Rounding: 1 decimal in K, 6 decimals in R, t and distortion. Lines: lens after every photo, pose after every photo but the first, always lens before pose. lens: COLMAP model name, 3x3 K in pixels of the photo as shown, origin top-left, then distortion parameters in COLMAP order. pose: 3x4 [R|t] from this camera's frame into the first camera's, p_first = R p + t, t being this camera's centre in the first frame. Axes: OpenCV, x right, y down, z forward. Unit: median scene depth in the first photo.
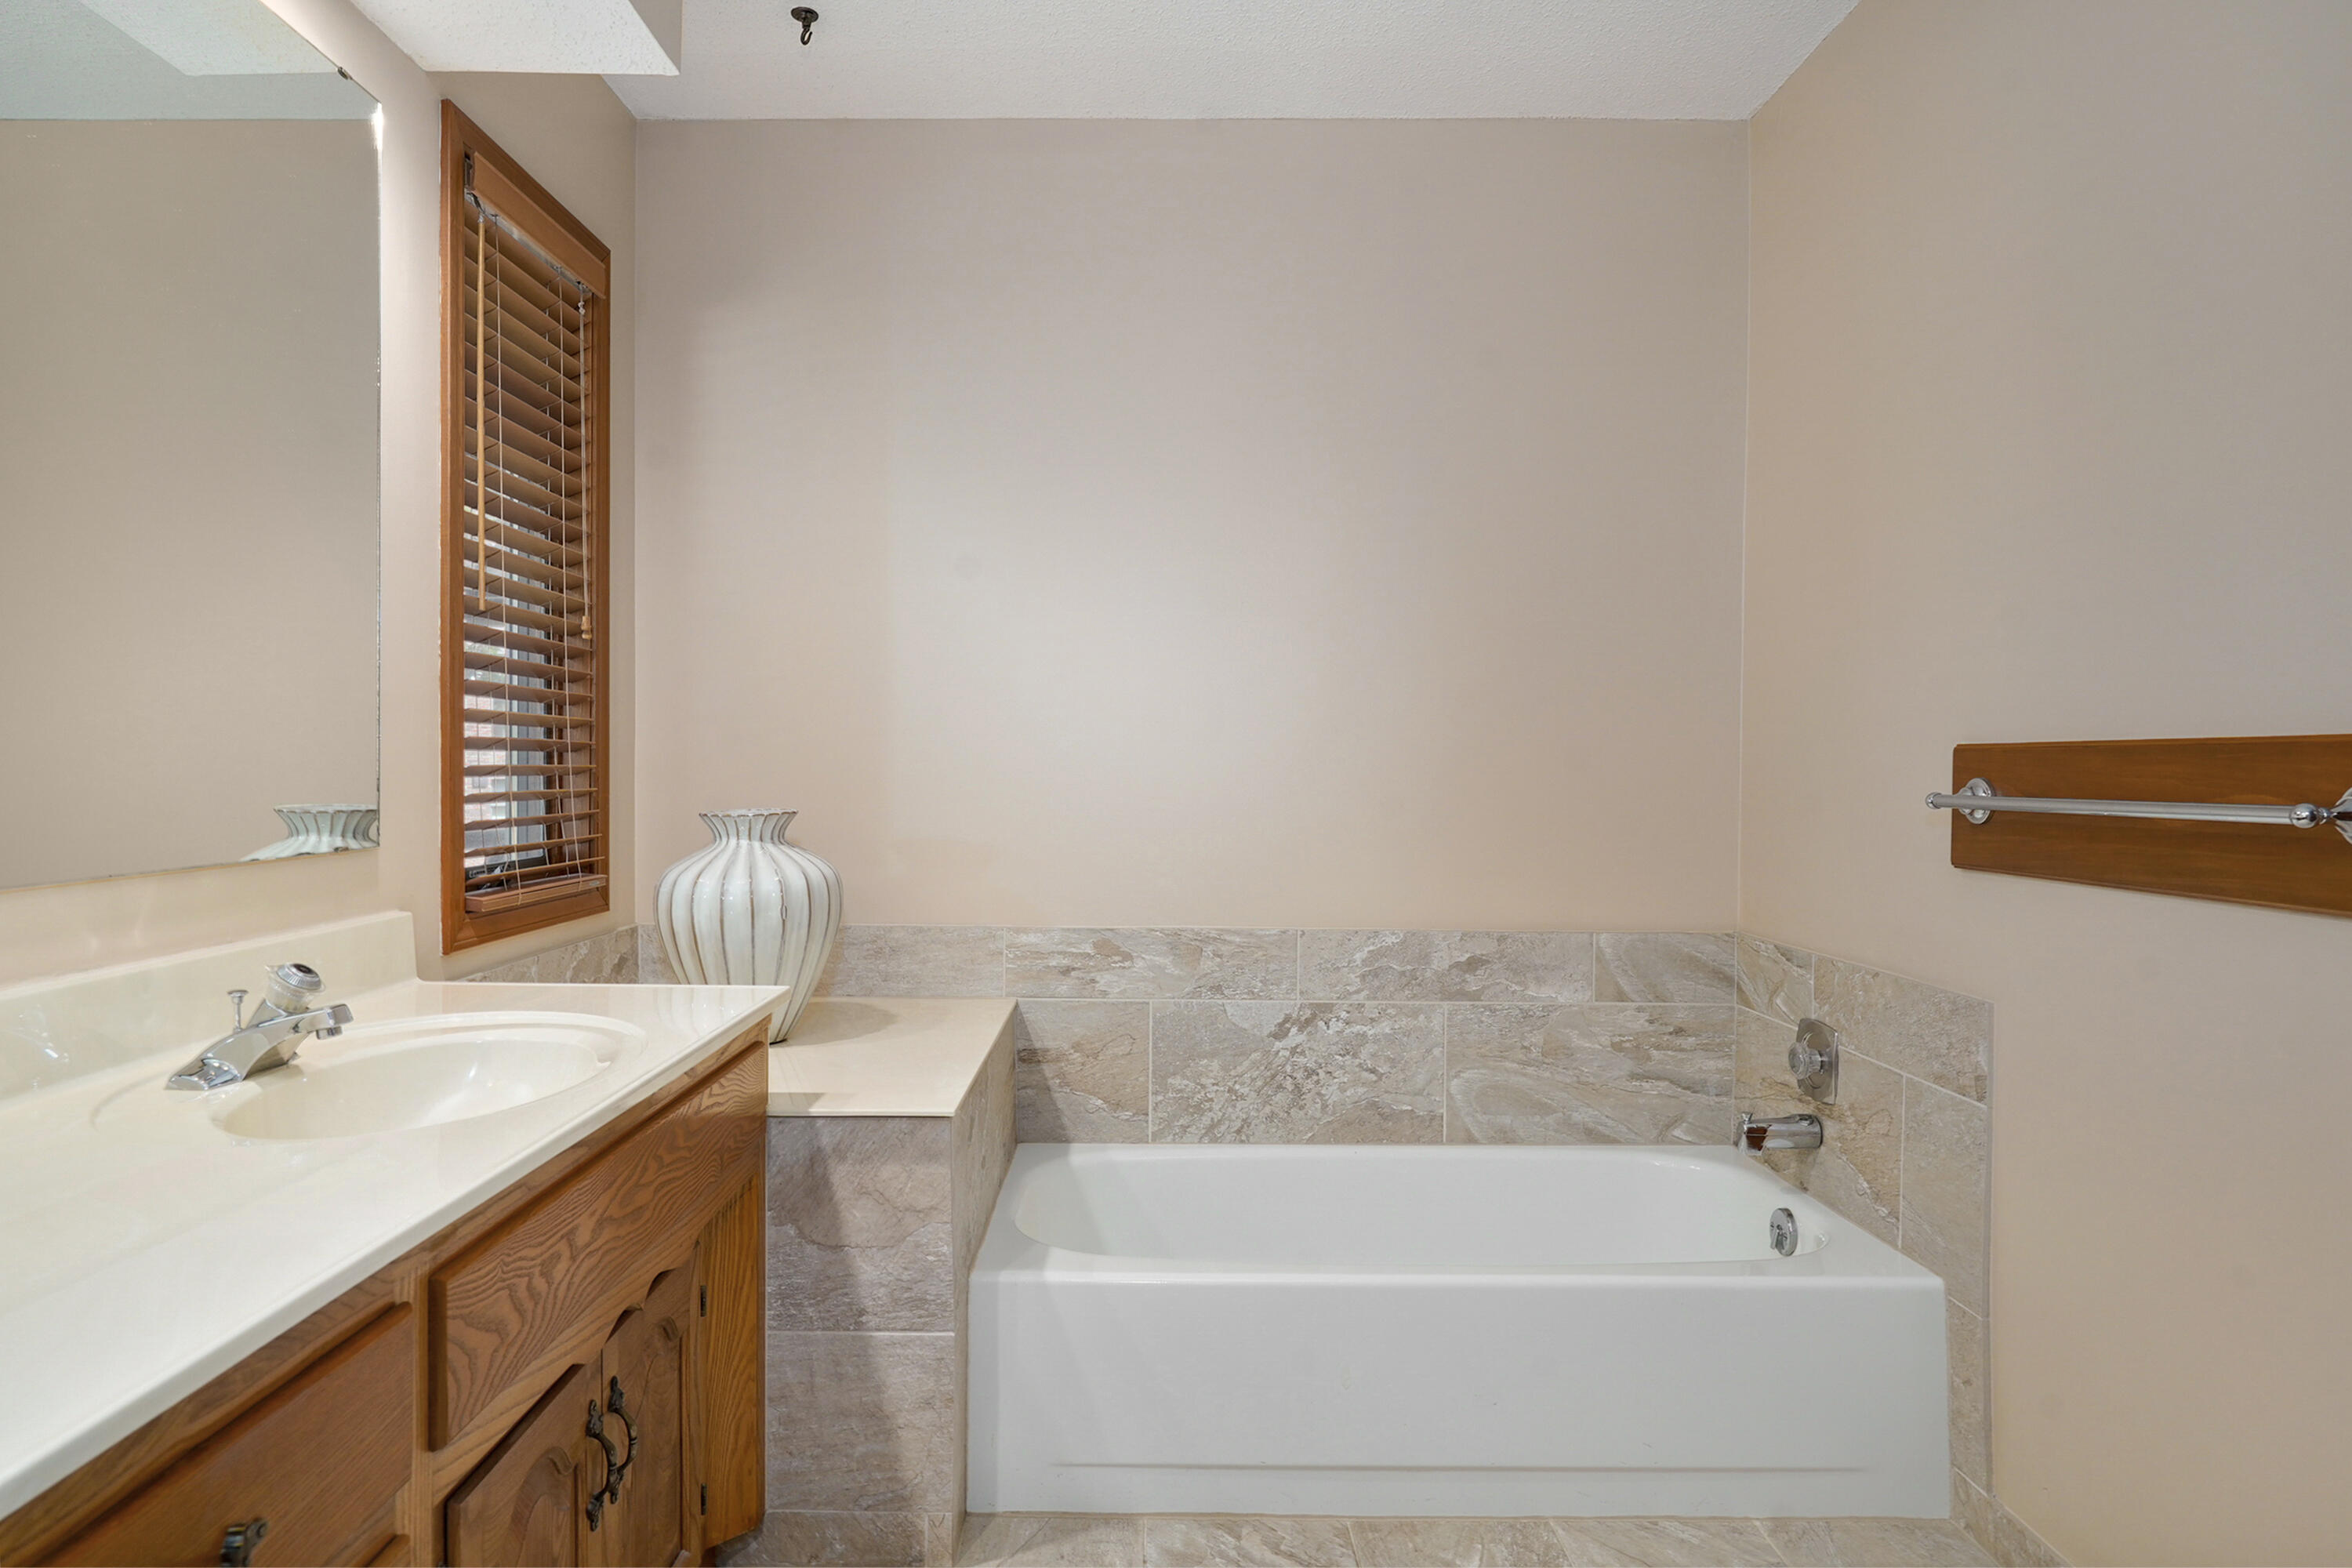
lens RADIAL K [[1343.6, 0, 1175.1], [0, 1343.6, 779.4], [0, 0, 1]] dist [0.006729, 0.000502]
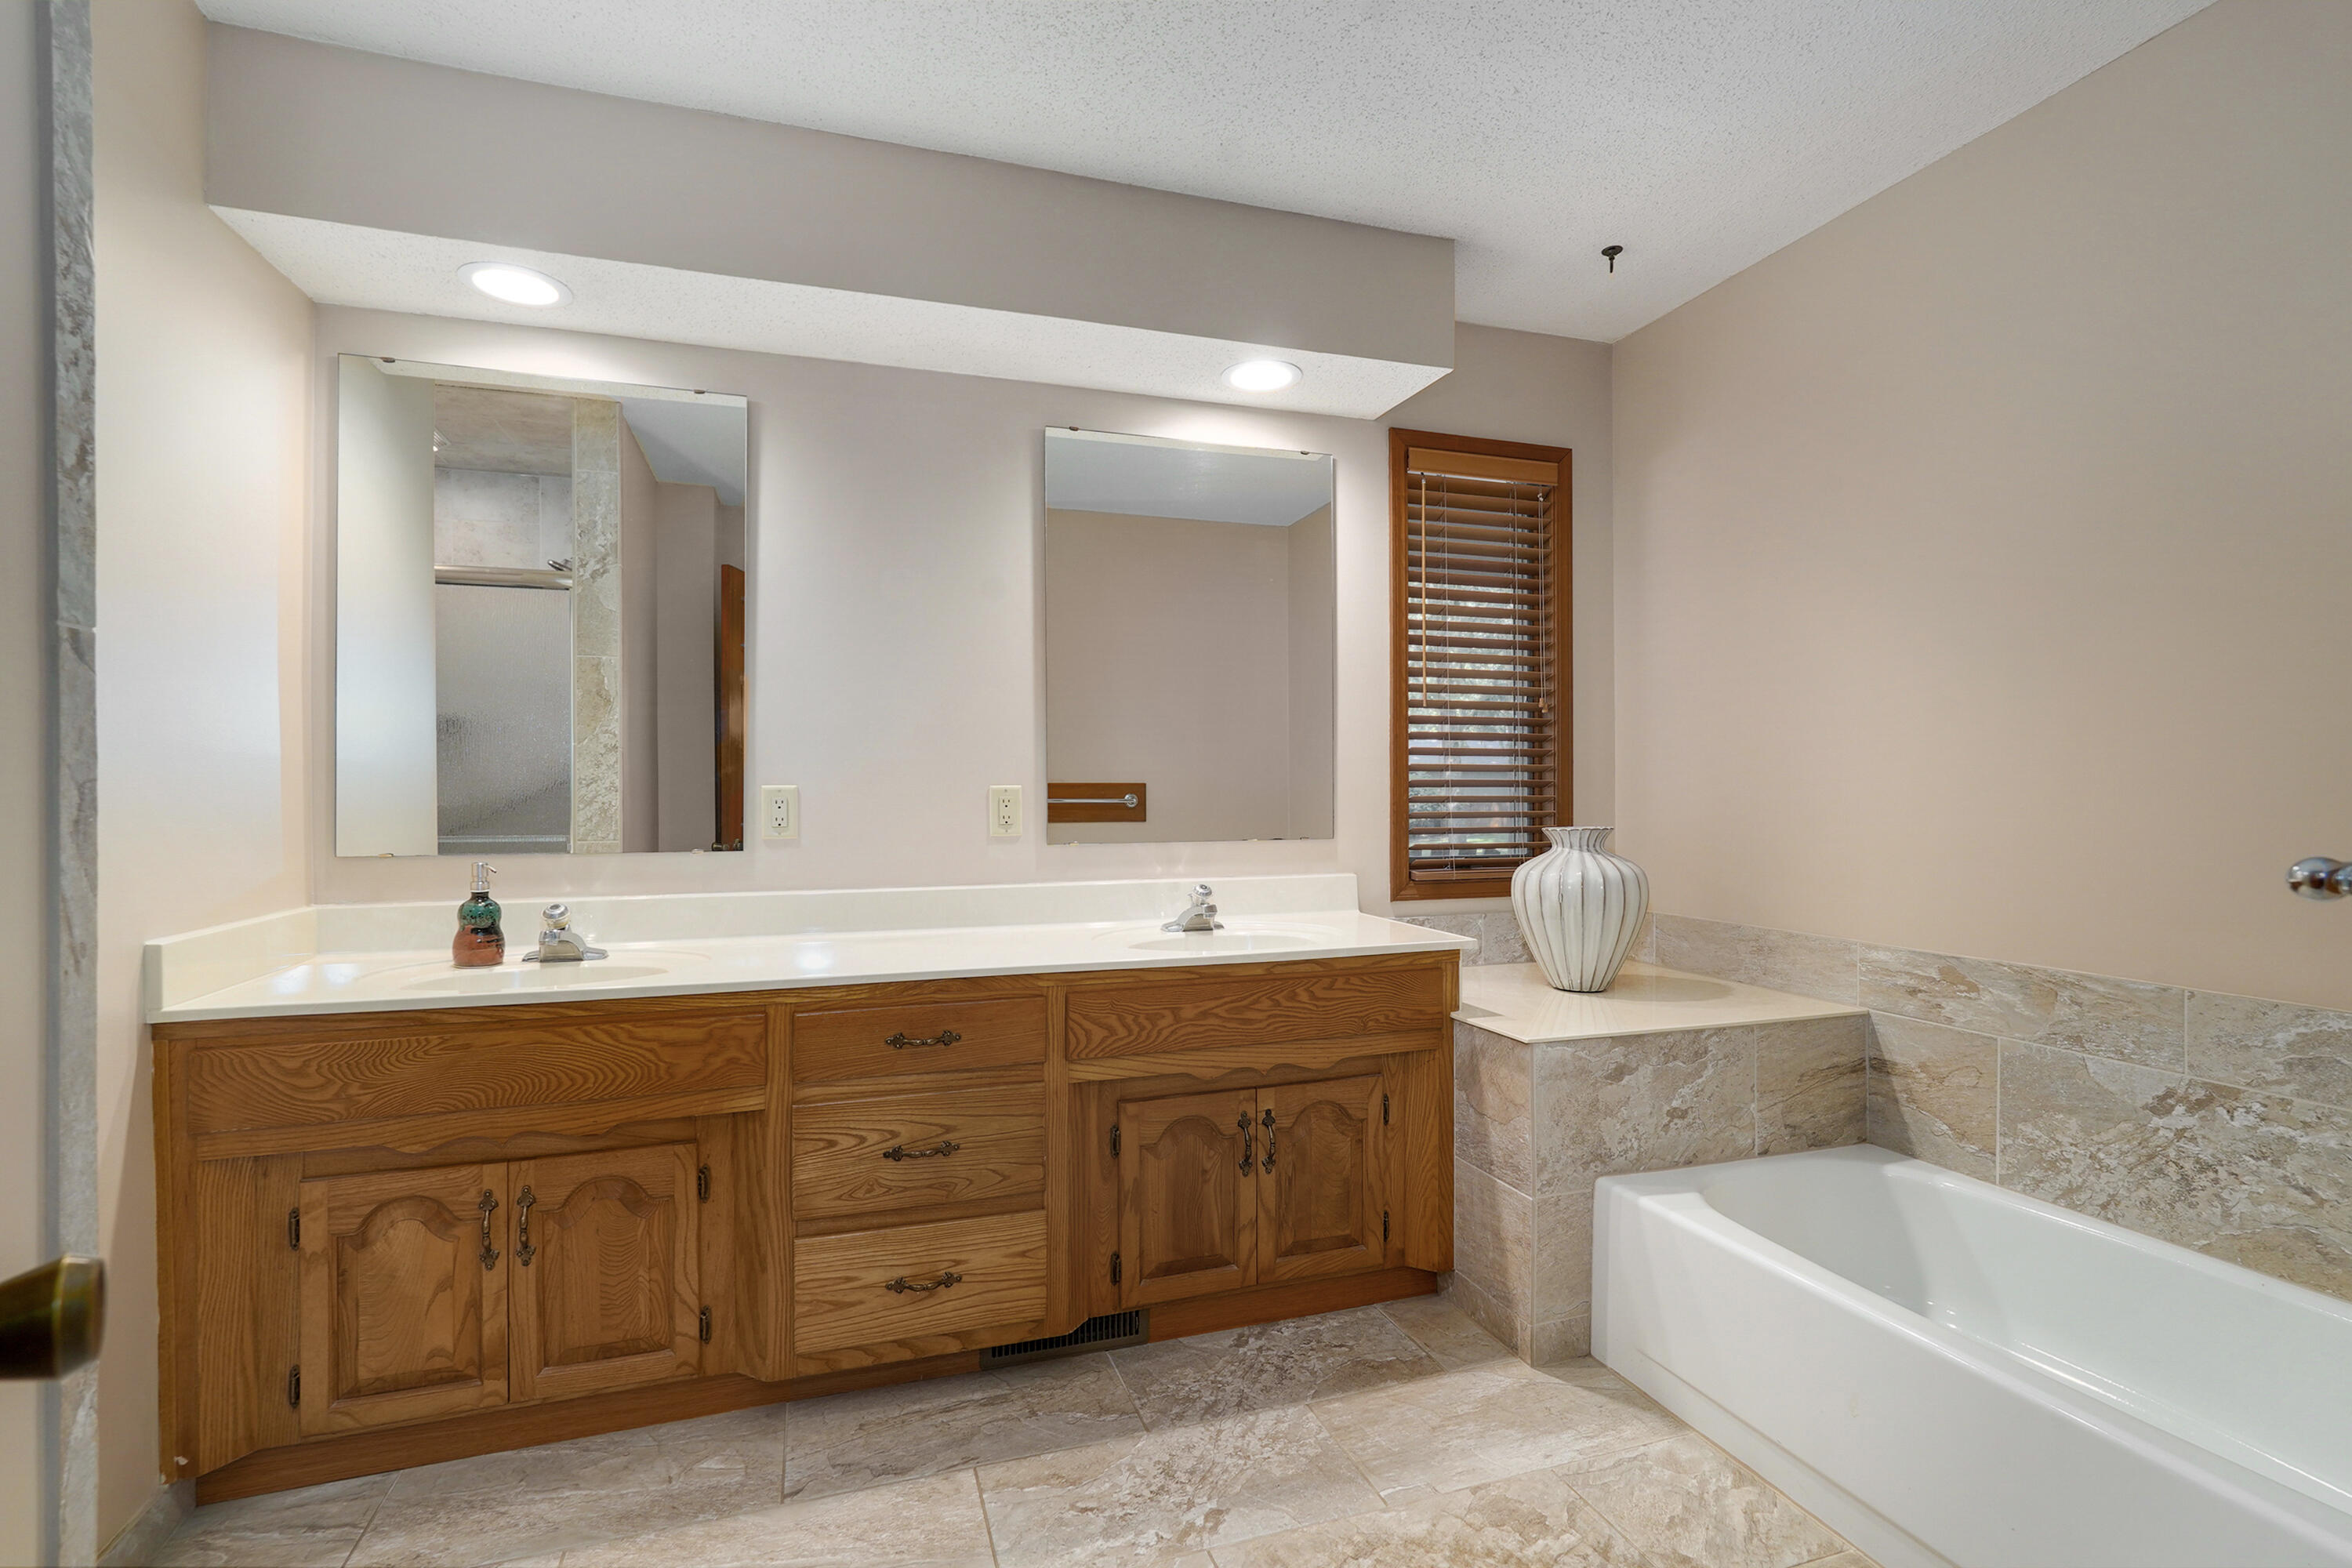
lens RADIAL K [[1076.6, 0, 1179.4], [0, 1076.6, 793.8], [0, 0, 1]] dist [0.005204, 0.001686]
pose [[0.320462, -0.005417, -0.947246, 0.529540], [-0.005924, 0.999953, -0.007722, -0.000848], [0.947243, 0.008086, 0.320415, 0.192380]]
